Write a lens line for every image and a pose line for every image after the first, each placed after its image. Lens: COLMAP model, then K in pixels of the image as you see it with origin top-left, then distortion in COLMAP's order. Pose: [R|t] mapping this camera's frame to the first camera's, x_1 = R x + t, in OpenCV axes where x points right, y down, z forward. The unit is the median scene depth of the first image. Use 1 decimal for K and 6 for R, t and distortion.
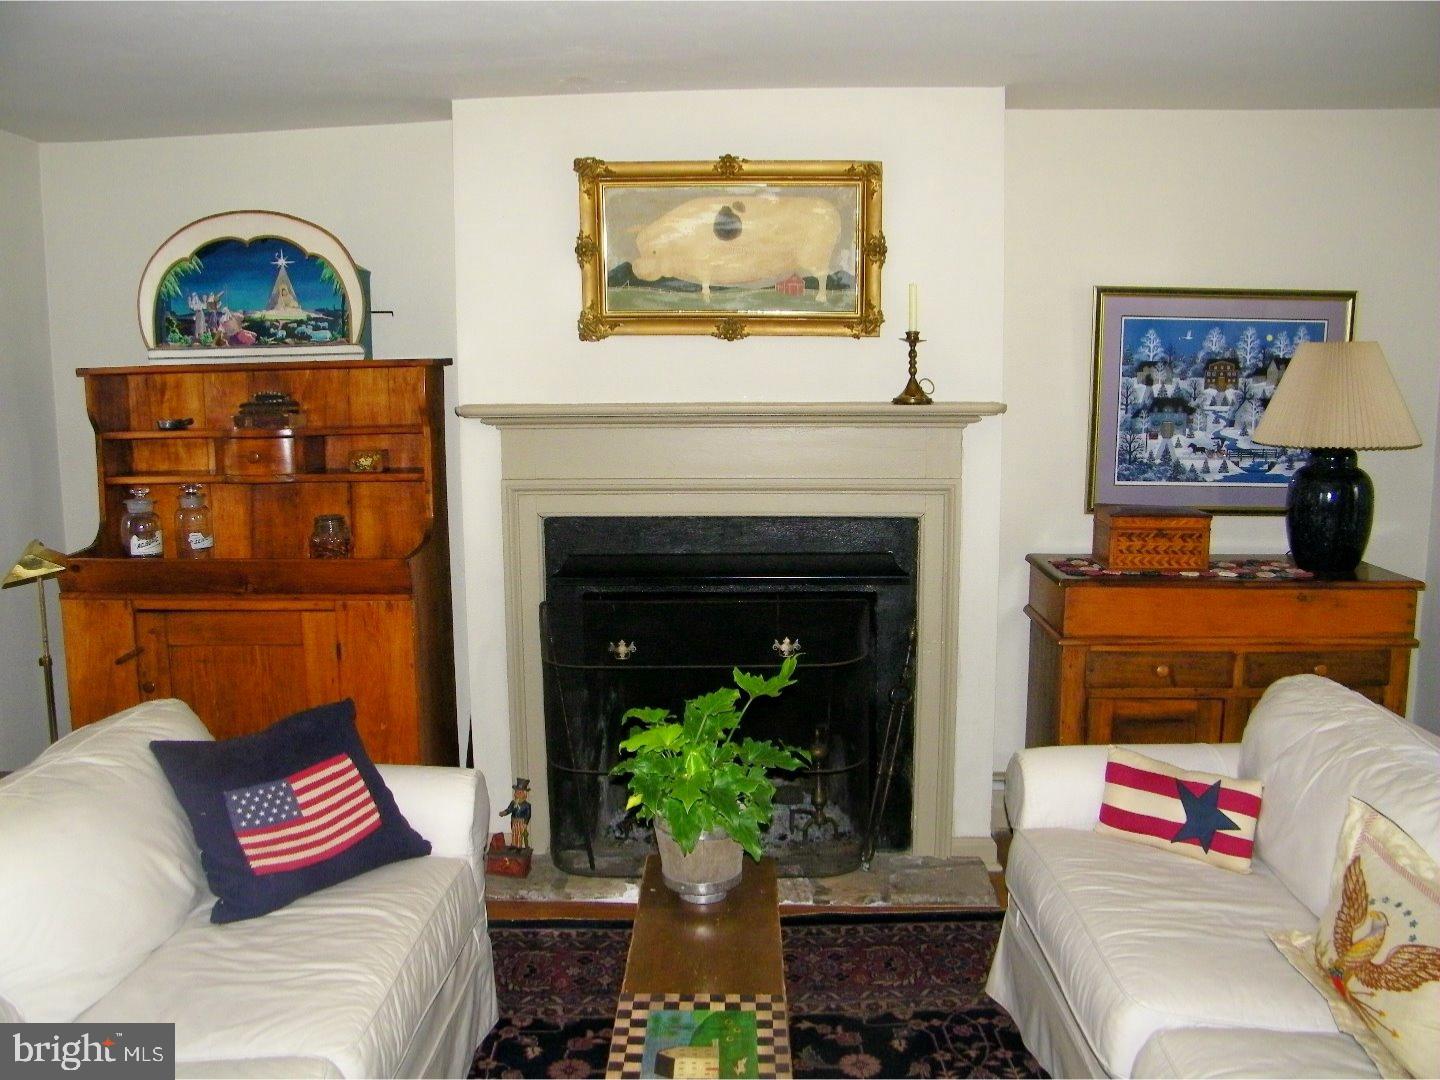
lens RADIAL K [[1220.0, 0, 720.0], [0, 1220.0, 540.0], [0, 0, 1]] dist [-0.166327, 0.141913]
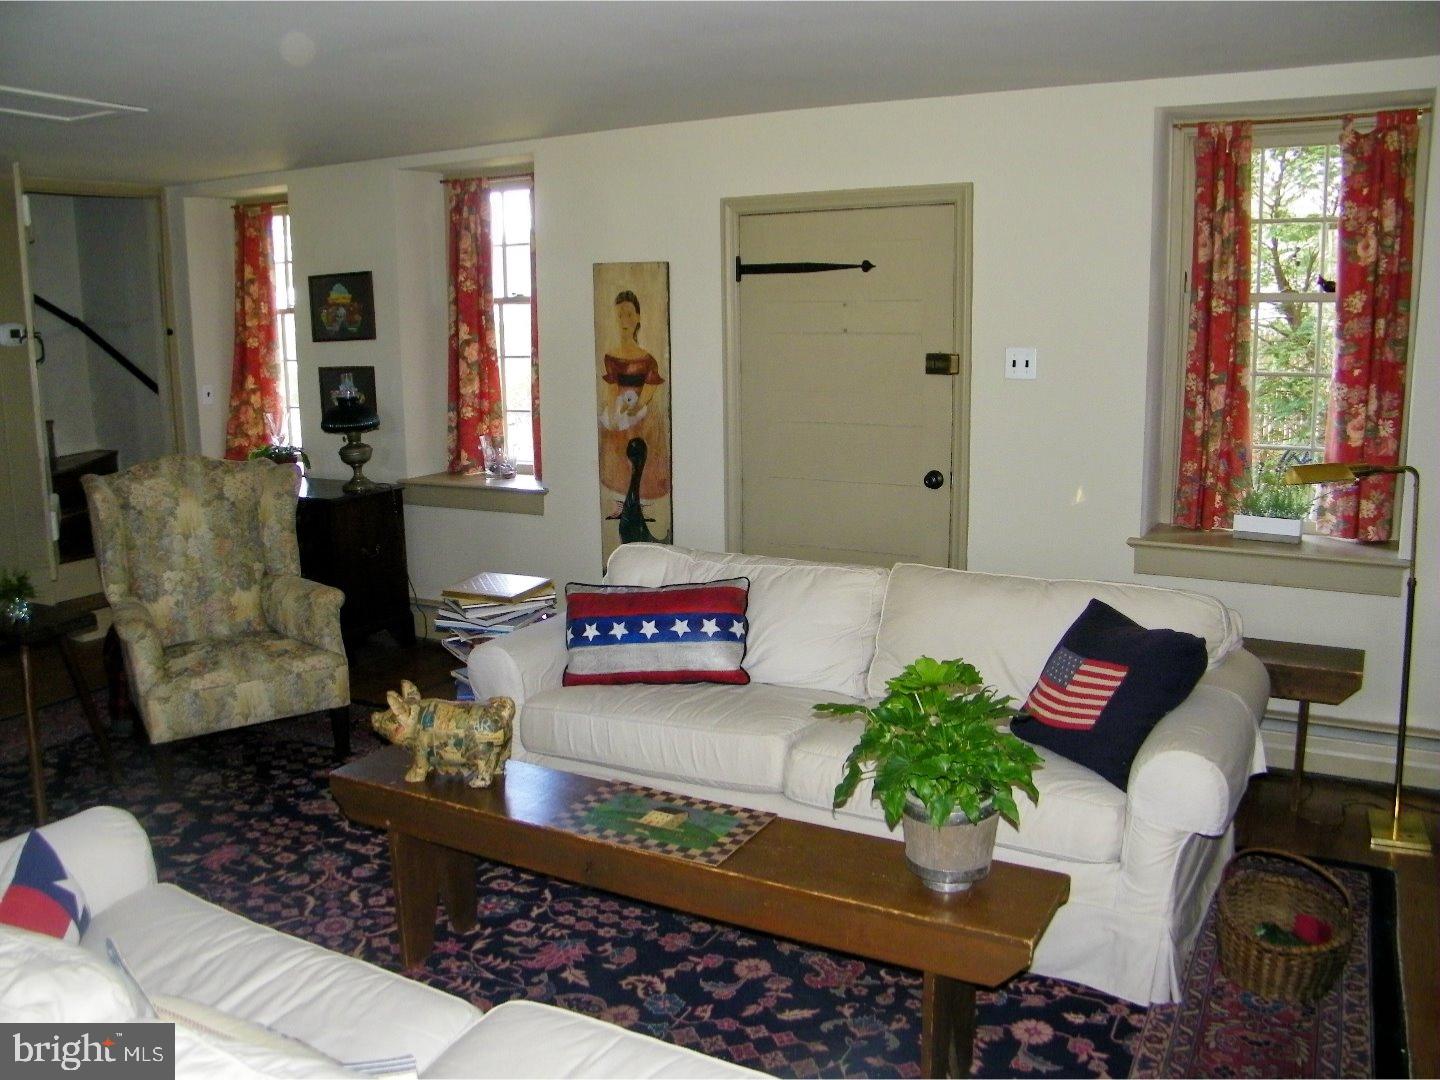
lens RADIAL K [[1220.0, 0, 720.0], [0, 1220.0, 540.0], [0, 0, 1]] dist [-0.166327, 0.141913]
pose [[-0.467487, 0.177577, -0.865981, 0.964471], [-0.108660, 0.960644, 0.255647, -0.210334], [0.877296, 0.213609, -0.429793, 1.379847]]
